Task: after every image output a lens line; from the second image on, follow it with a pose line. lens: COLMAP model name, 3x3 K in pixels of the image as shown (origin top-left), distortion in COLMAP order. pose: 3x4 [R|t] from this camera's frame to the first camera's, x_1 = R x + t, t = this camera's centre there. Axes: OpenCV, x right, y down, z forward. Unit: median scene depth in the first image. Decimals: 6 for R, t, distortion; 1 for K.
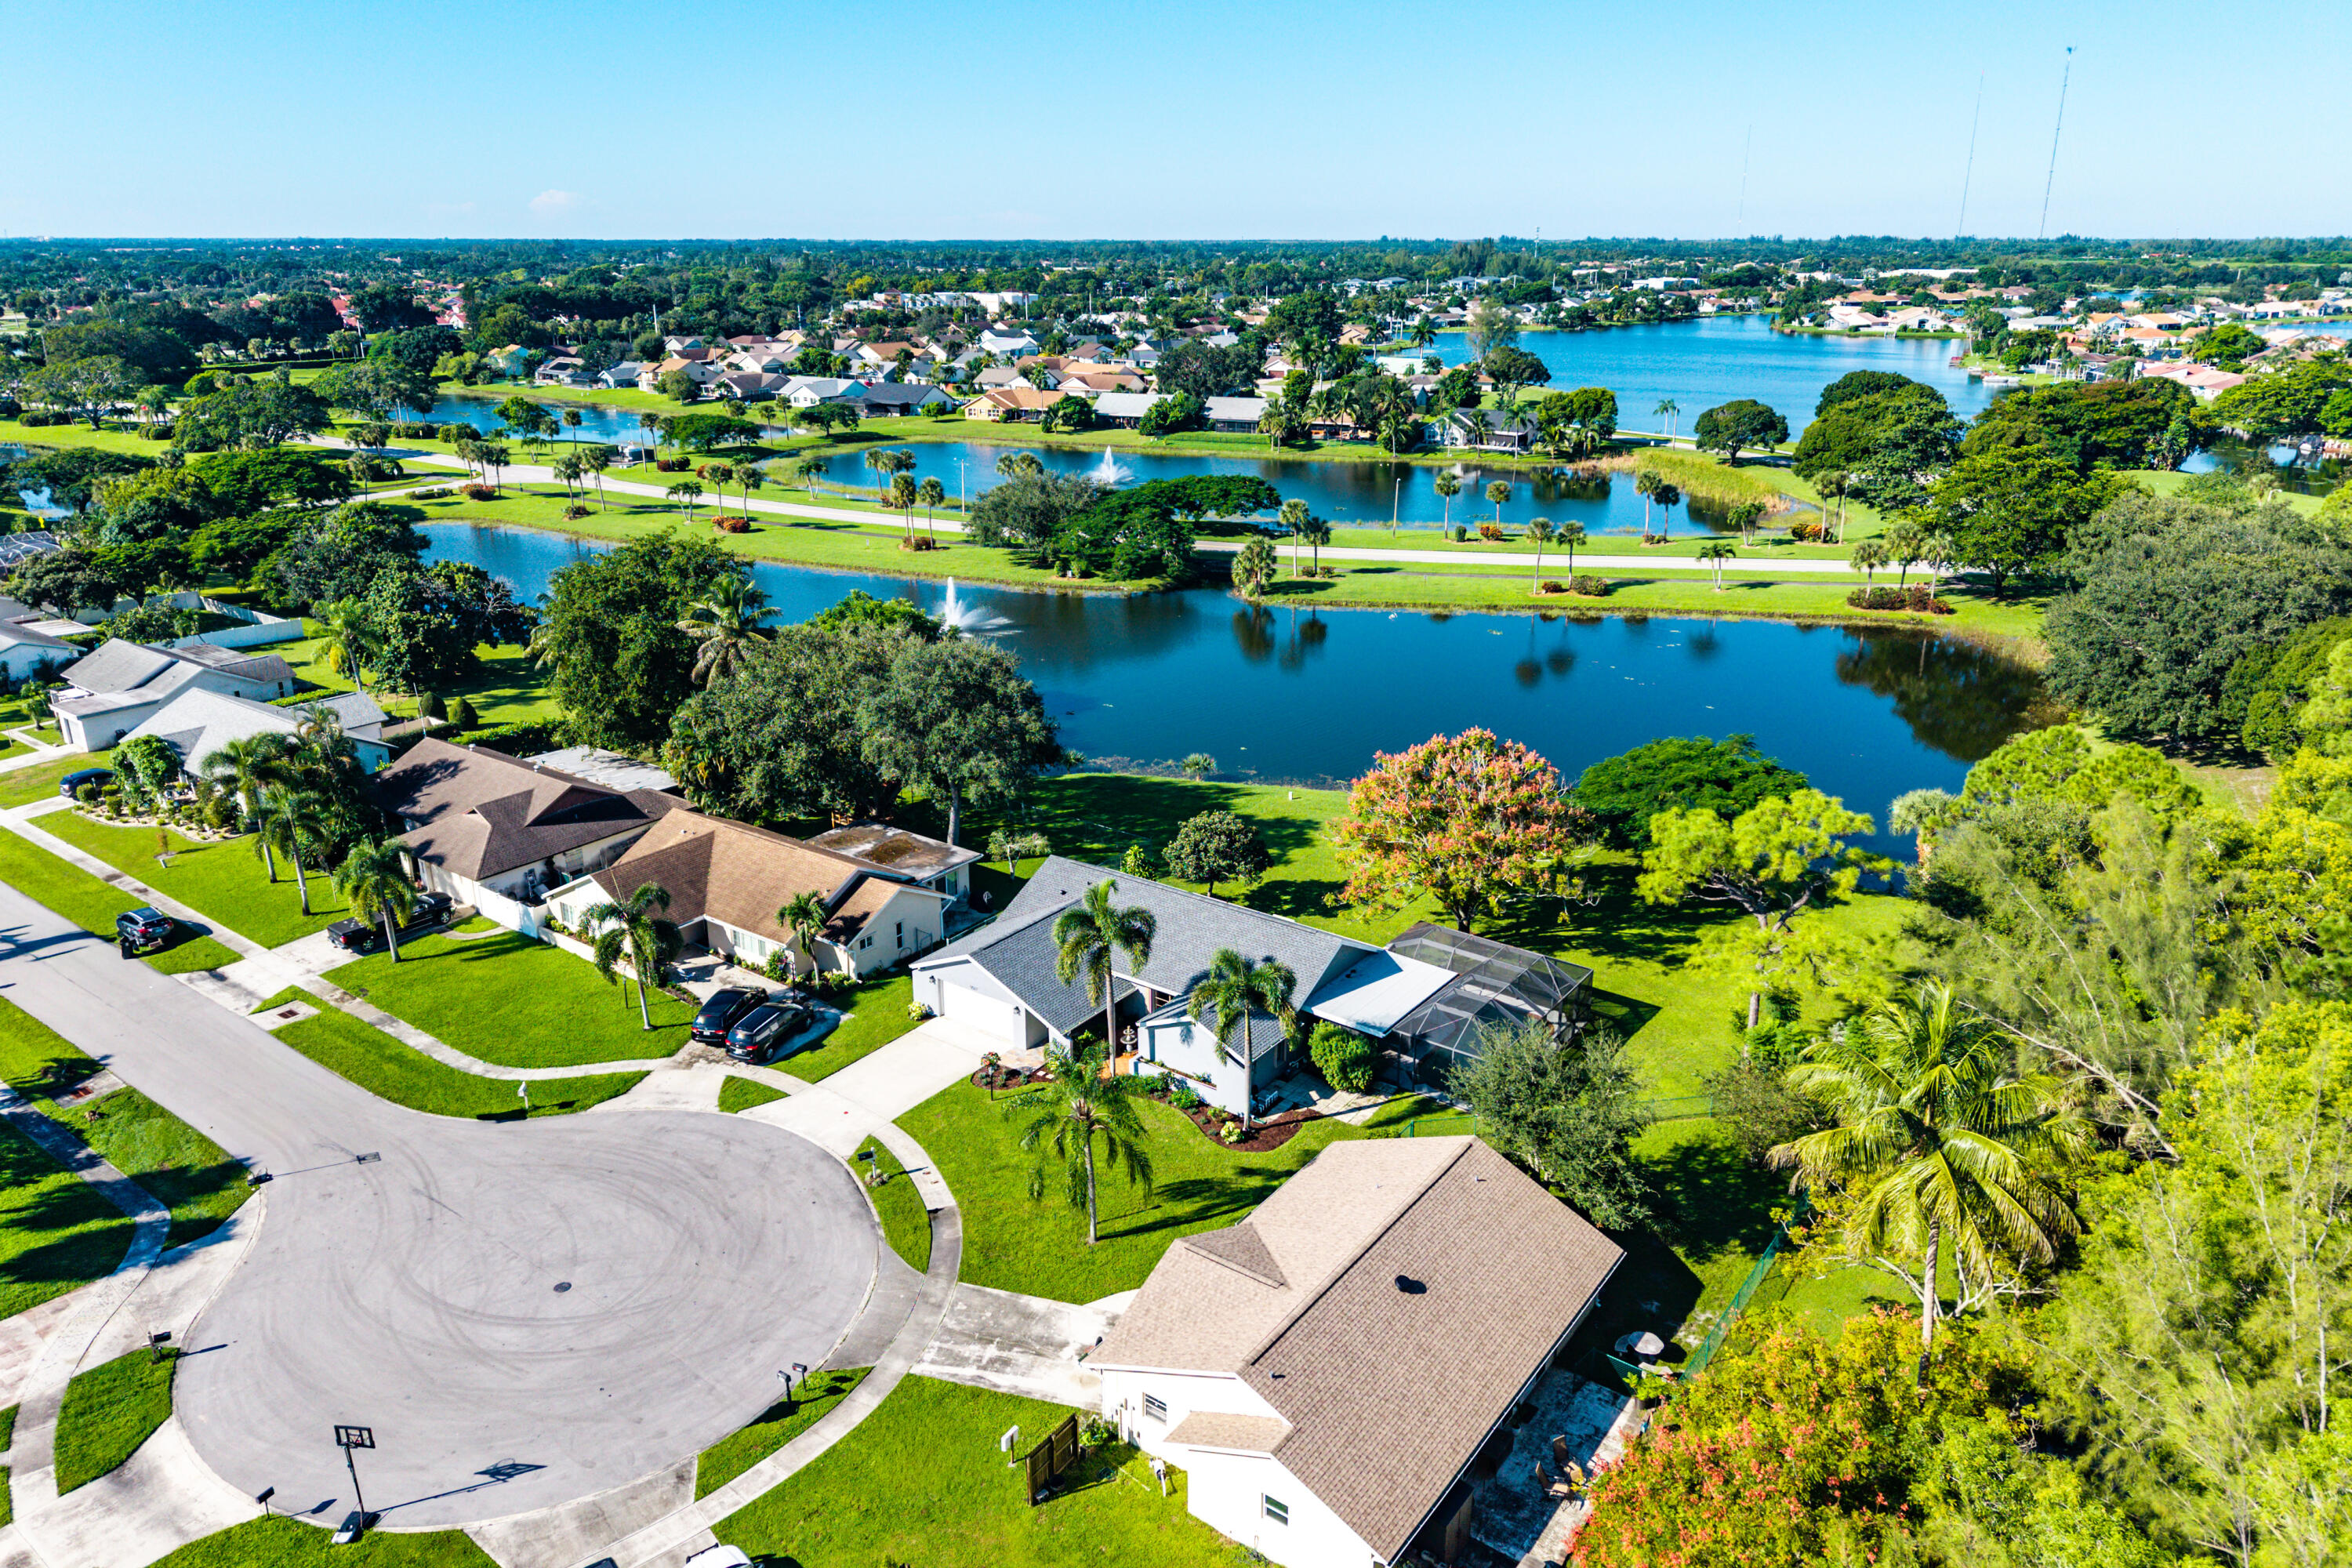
lens RADIAL K [[1541.5, 0, 1187.4], [0, 1541.5, 777.0], [0, 0, 1]] dist [0.010745, -0.017476]
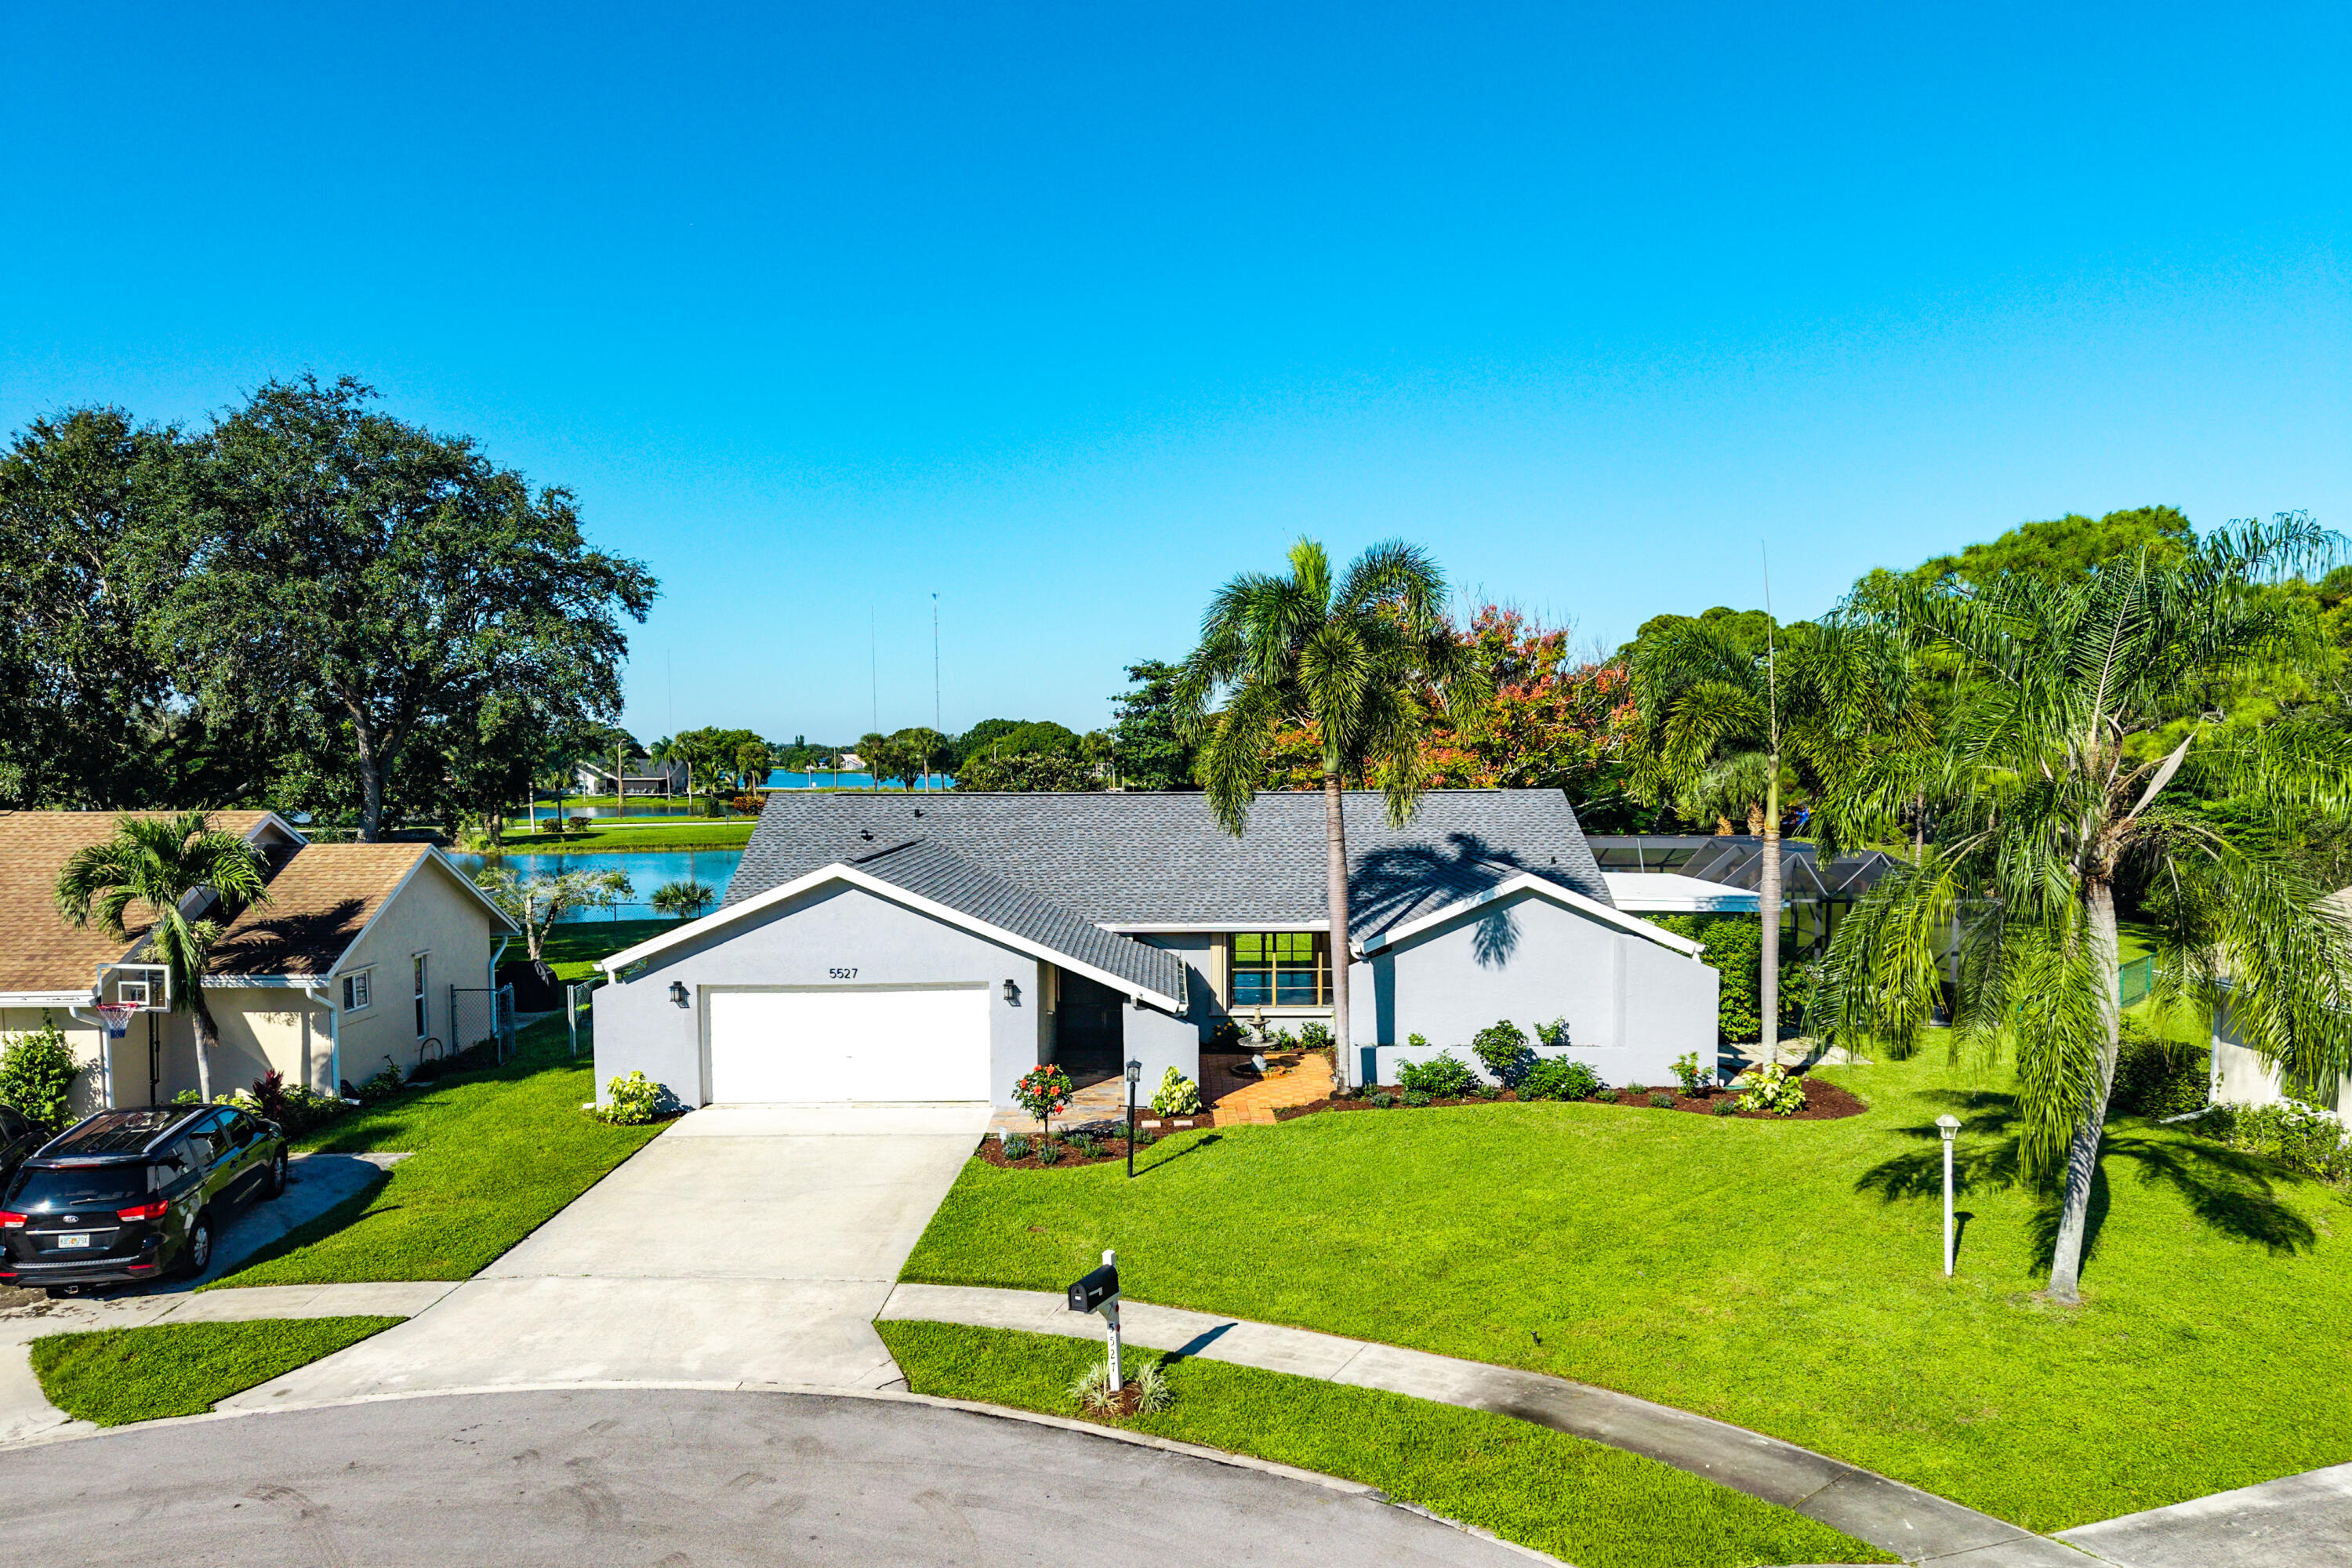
lens RADIAL K [[1541.5, 0, 1199.3], [0, 1541.5, 791.1], [0, 0, 1]] dist [0.010745, -0.017476]
pose [[0.794078, -0.010356, 0.607728, -0.124783], [0.194987, 0.951350, -0.238565, 0.085700], [-0.575691, 0.307938, 0.757465, 0.292461]]
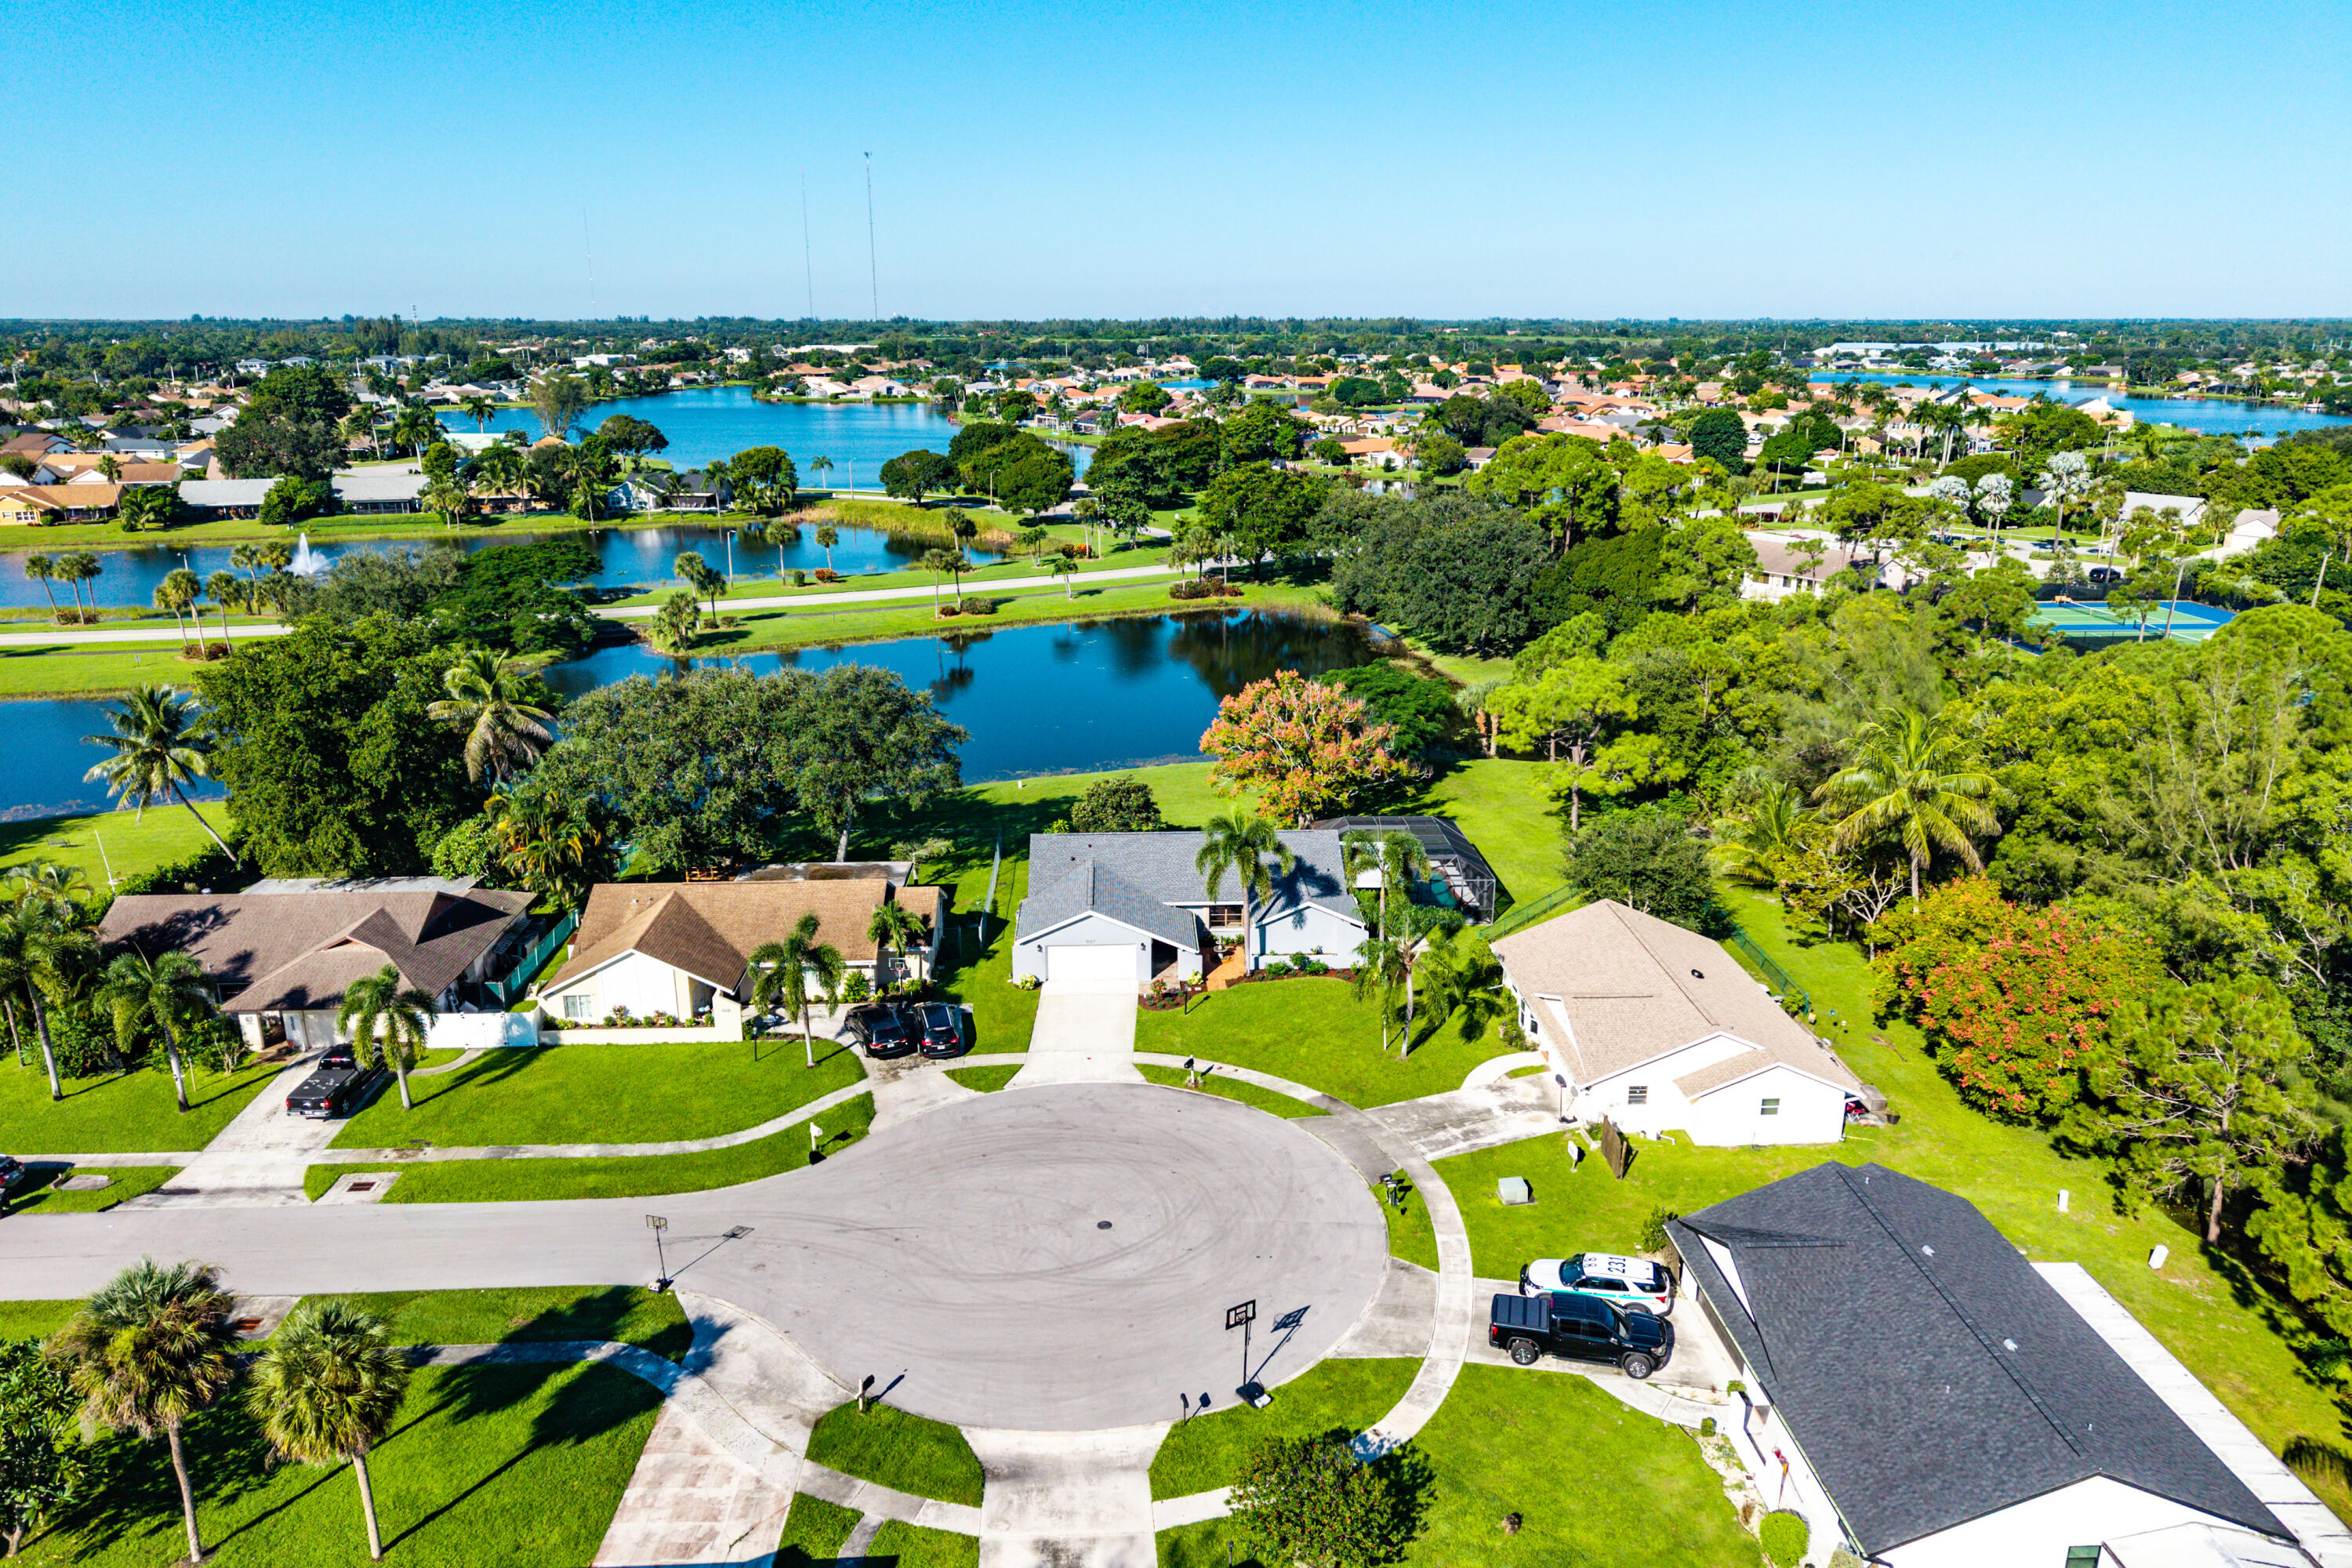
lens RADIAL K [[1541.5, 0, 1182.6], [0, 1541.5, 764.7], [0, 0, 1]] dist [0.010745, -0.017476]
pose [[0.781046, -0.167615, 0.601558, -0.318284], [0.199968, 0.979712, 0.013349, 0.004501], [-0.591591, 0.109866, 0.798718, 0.025533]]
